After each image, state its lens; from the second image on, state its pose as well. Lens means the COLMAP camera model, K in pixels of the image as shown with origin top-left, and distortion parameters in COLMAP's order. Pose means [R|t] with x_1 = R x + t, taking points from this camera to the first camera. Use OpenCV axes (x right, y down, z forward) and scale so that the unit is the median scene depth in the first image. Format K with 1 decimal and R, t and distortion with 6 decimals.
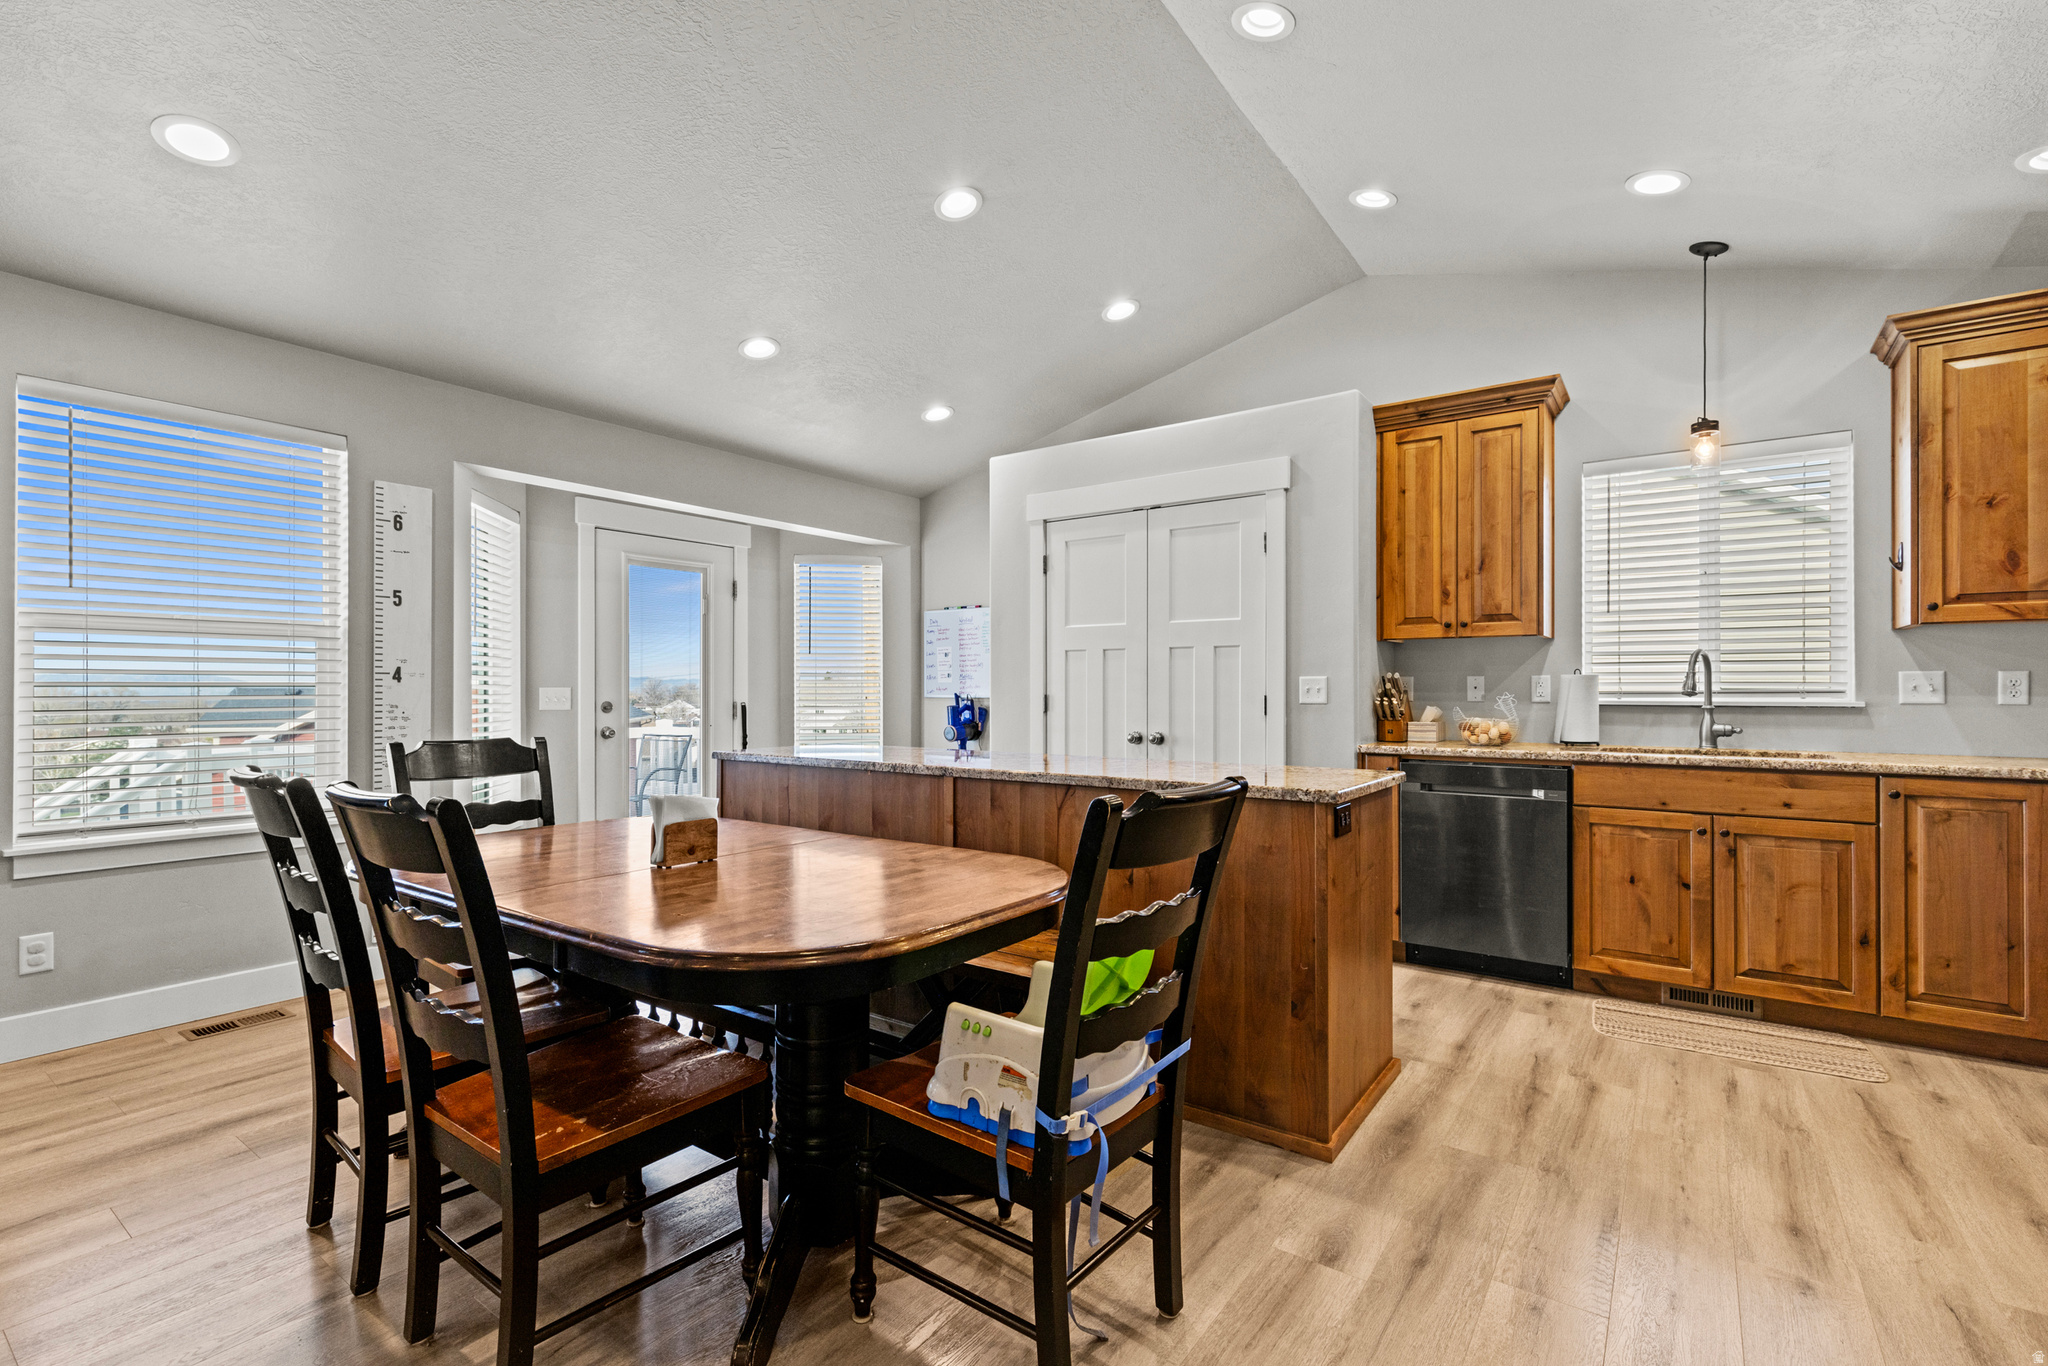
lens RADIAL K [[936.0, 0, 1033.4], [0, 936.0, 690.3], [0, 0, 1]] dist [-0.001129, 0.002457]
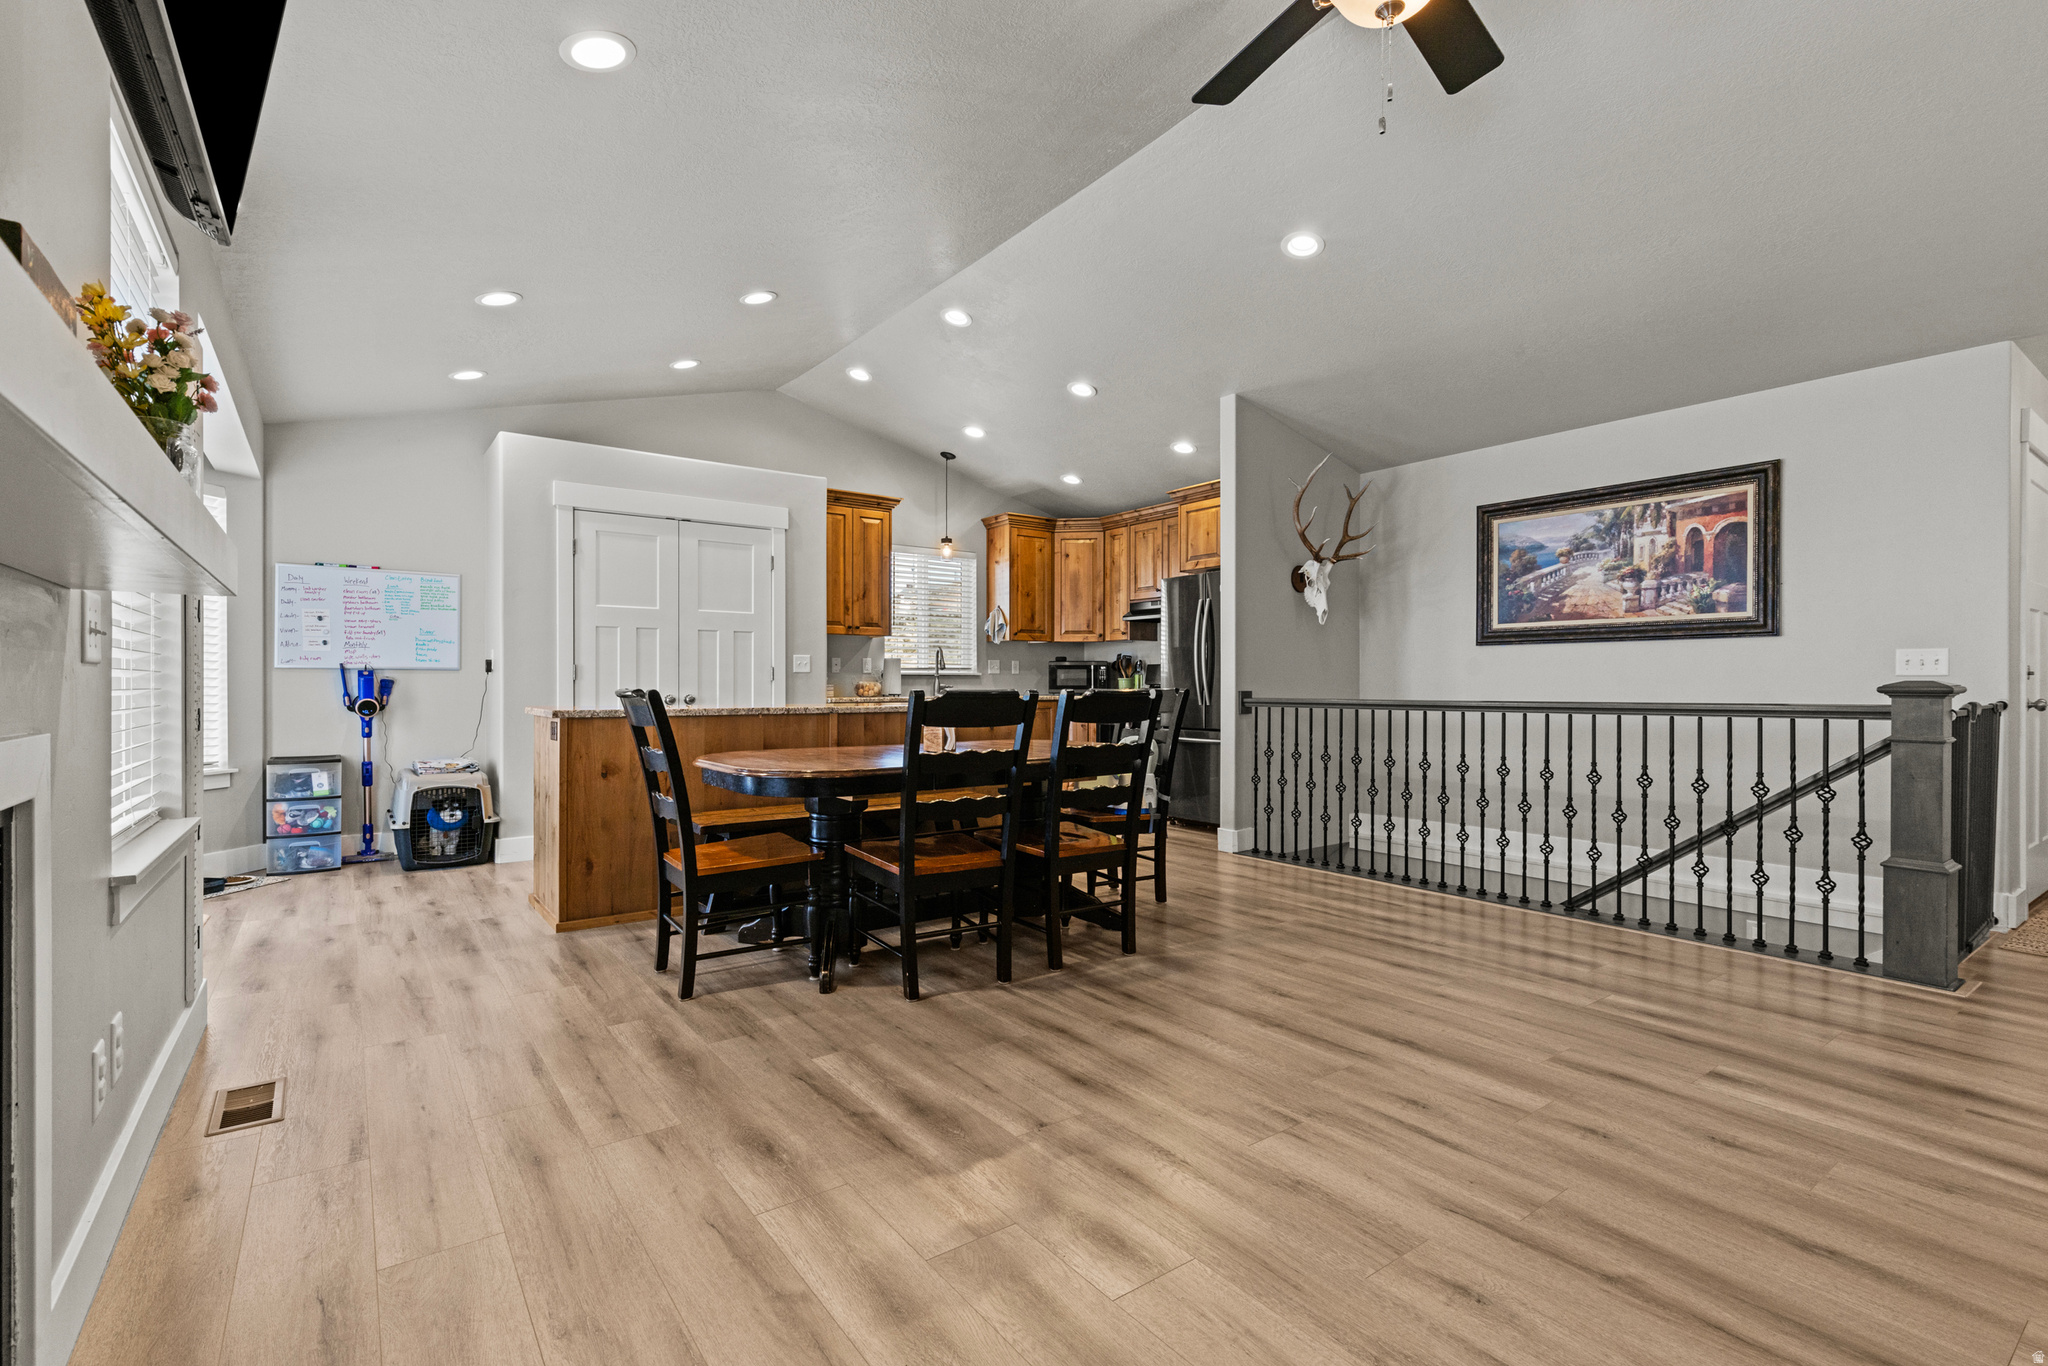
lens RADIAL K [[936.0, 0, 1029.9], [0, 936.0, 681.3], [0, 0, 1]] dist [-0.001129, 0.002457]
pose [[0.299459, 0.002173, 0.954107, -1.158458], [-0.000372, 0.999998, -0.002160, 0.034305], [-0.954109, 0.000292, 0.299460, 0.200890]]
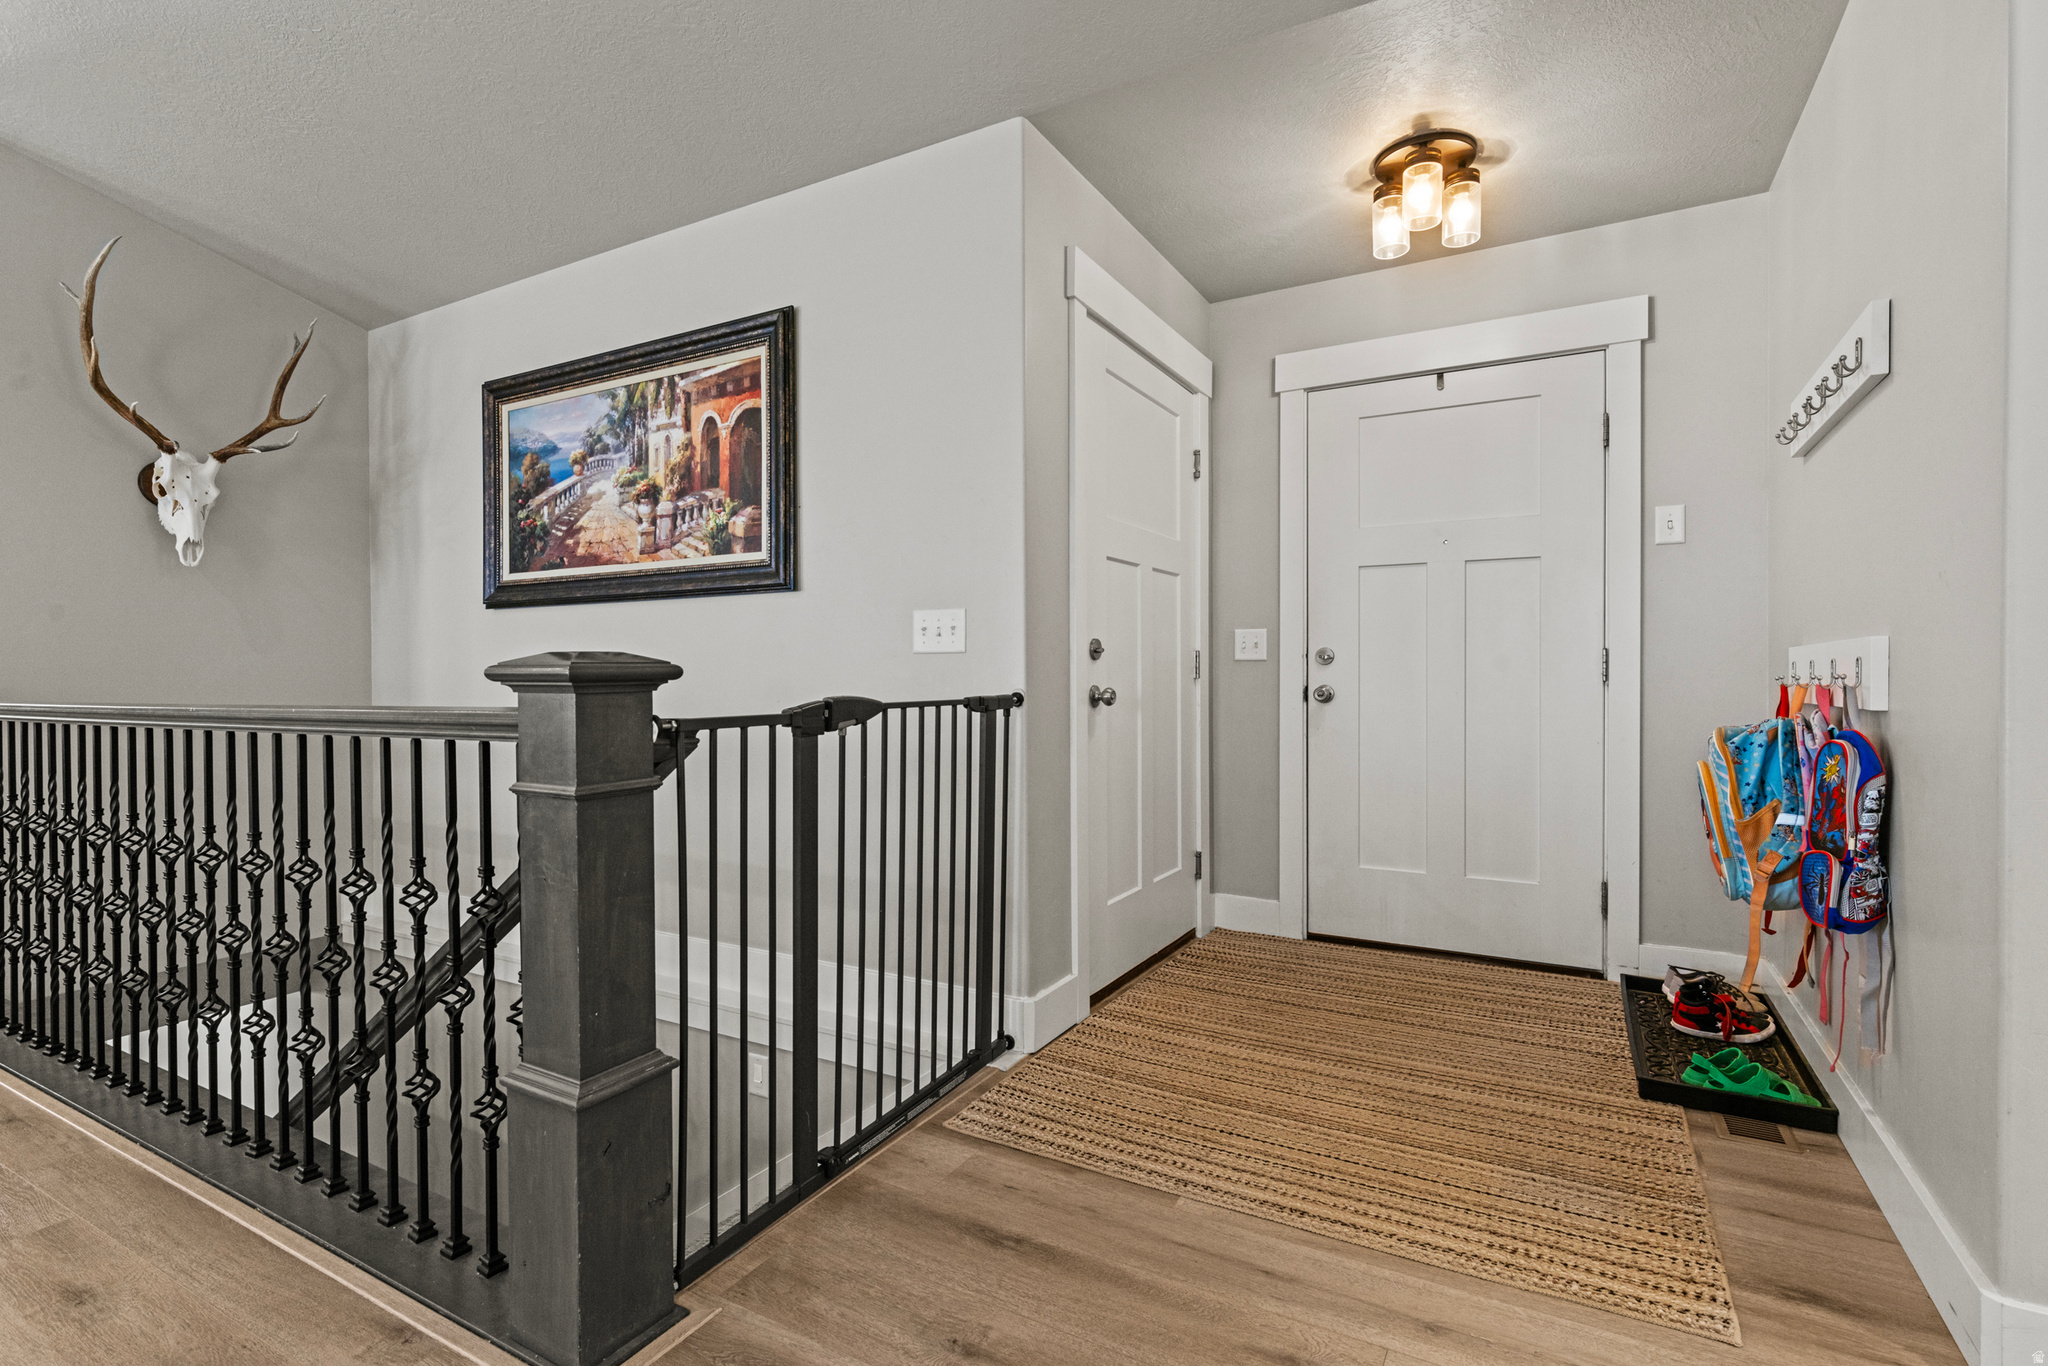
lens RADIAL K [[936.0, 0, 1012.4], [0, 936.0, 680.7], [0, 0, 1]] dist [-0.001129, 0.002457]
pose [[-0.115256, -0.002539, 0.993333, -0.461881], [0.005069, 0.999982, 0.003144, 0.043382], [-0.993323, 0.005397, -0.115241, -0.463087]]
